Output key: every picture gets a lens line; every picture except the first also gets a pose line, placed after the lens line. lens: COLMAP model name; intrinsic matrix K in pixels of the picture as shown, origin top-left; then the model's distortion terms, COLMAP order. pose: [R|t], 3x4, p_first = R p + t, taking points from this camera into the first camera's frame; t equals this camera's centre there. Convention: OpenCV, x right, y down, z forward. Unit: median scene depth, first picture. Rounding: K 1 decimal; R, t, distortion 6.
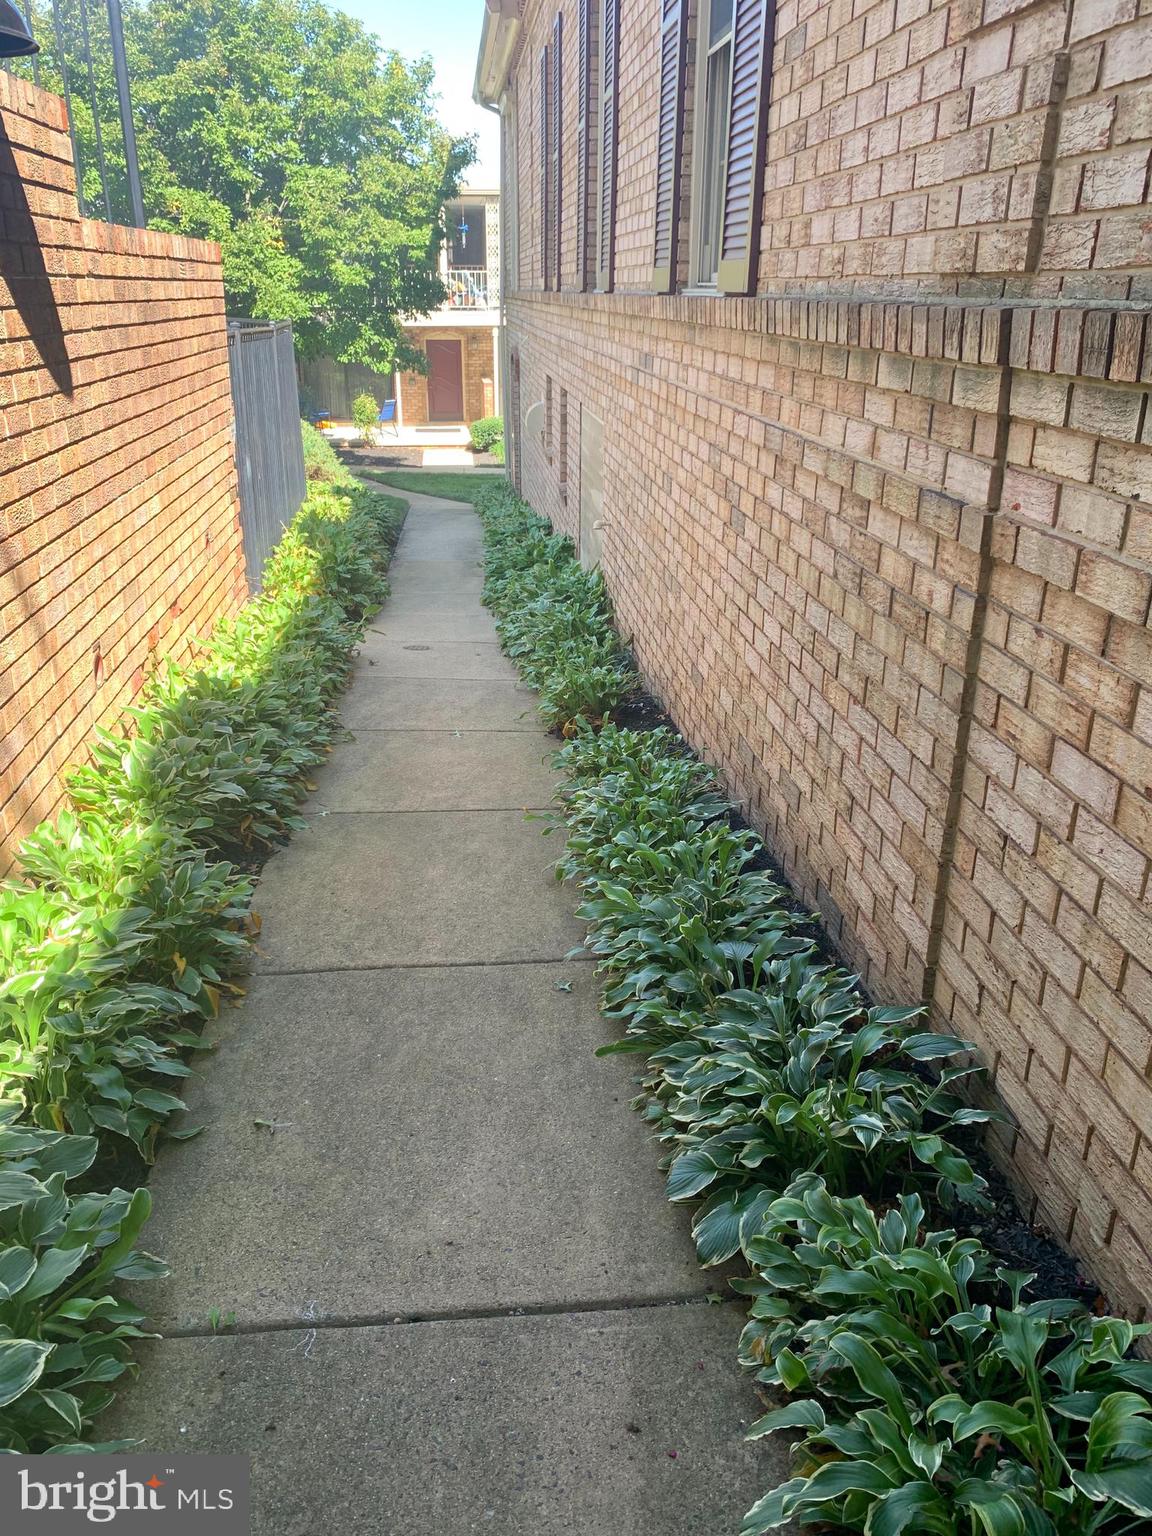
lens RADIAL K [[1176.4, 0, 576.0], [0, 1176.4, 768.0], [0, 0, 1]] dist [0.005456, 0.003008]
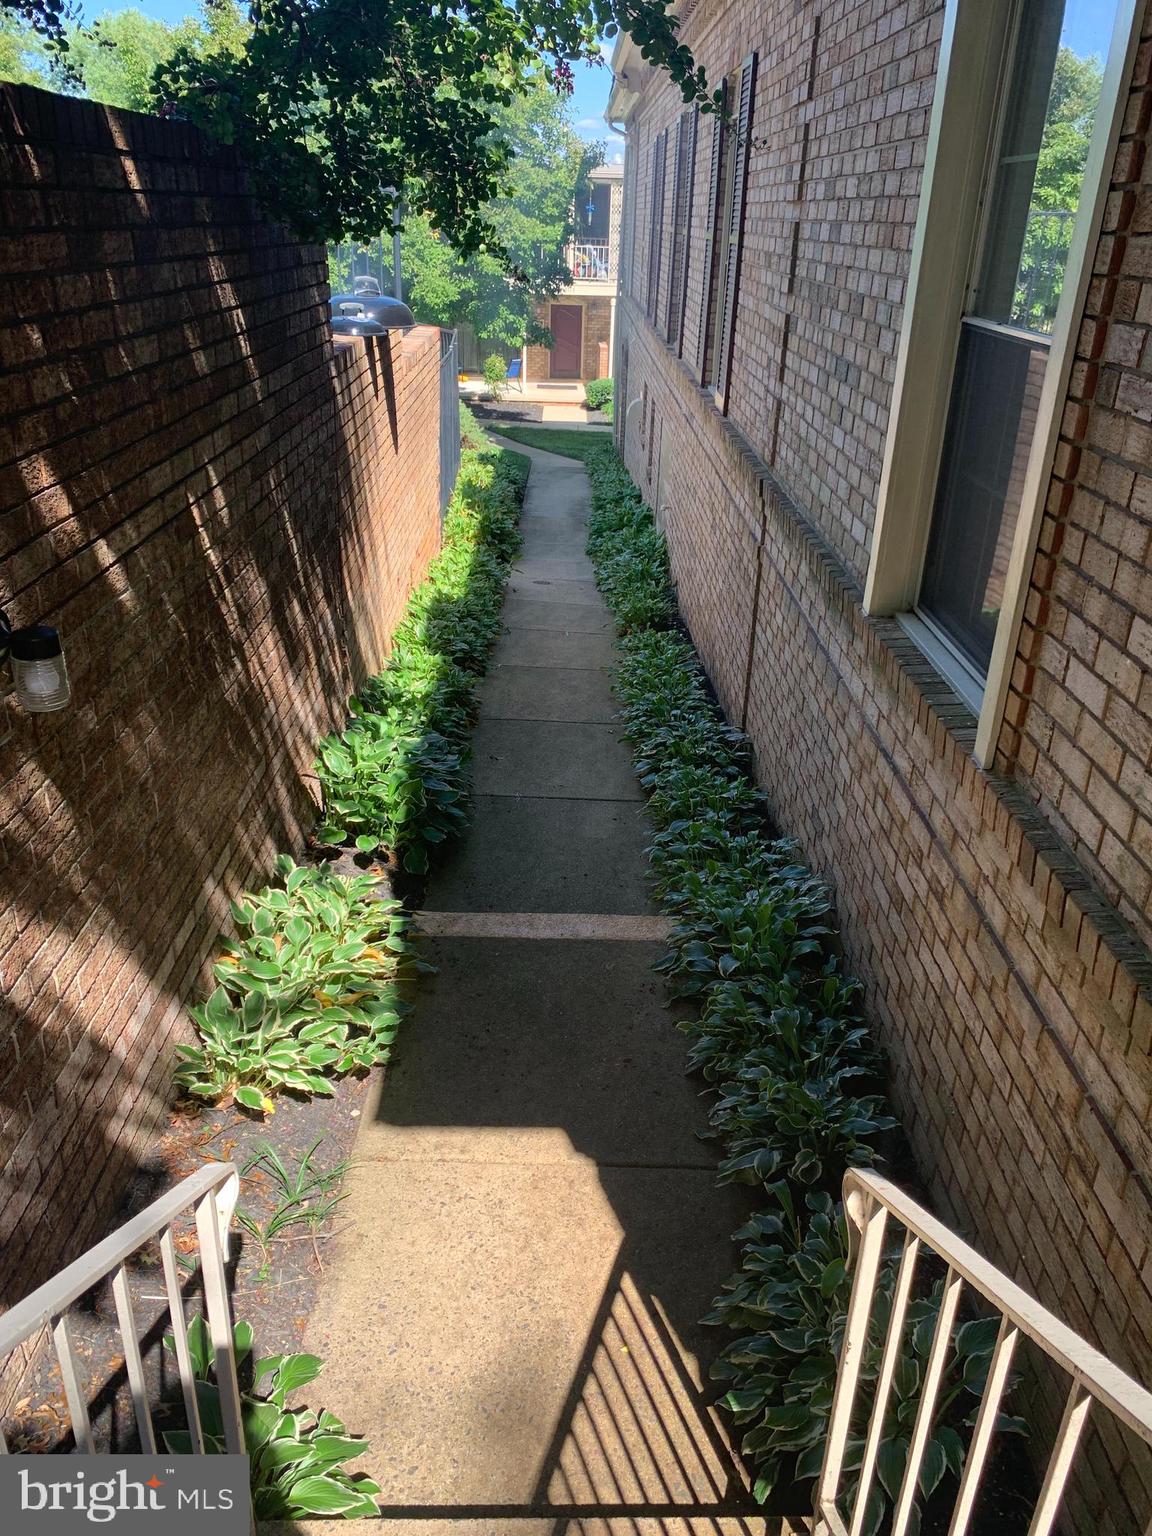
lens RADIAL K [[1165.4, 0, 576.0], [0, 1165.4, 768.0], [0, 0, 1]] dist [0.078495, -0.121926]
pose [[0.995027, 0.061483, -0.078366, 0.029465], [-0.057294, 0.996862, 0.054628, 0.036381], [0.081478, -0.049866, 0.995427, -0.357094]]
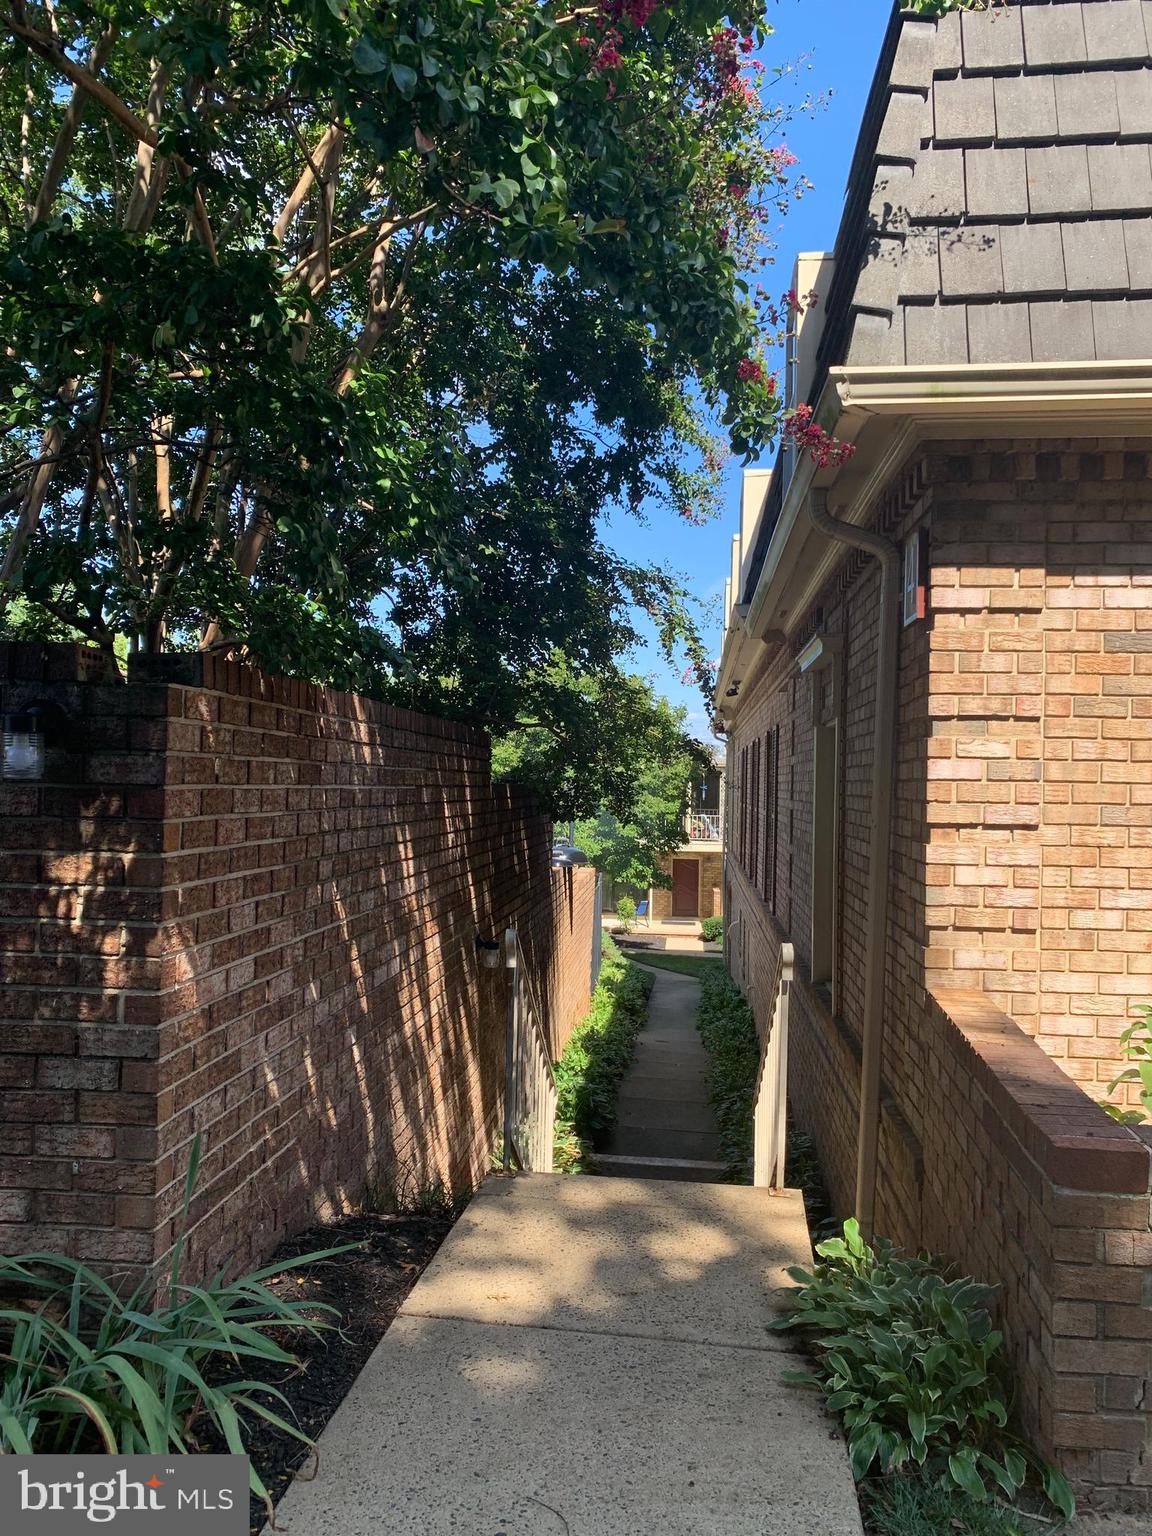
lens RADIAL K [[1165.4, 0, 576.0], [0, 1165.4, 768.0], [0, 0, 1]] dist [0.078495, -0.121926]
pose [[0.979576, 0.009244, -0.200863, 0.088550], [-0.087119, 0.919824, -0.382536, 0.178266], [0.181222, 0.392222, 0.901843, -0.751503]]
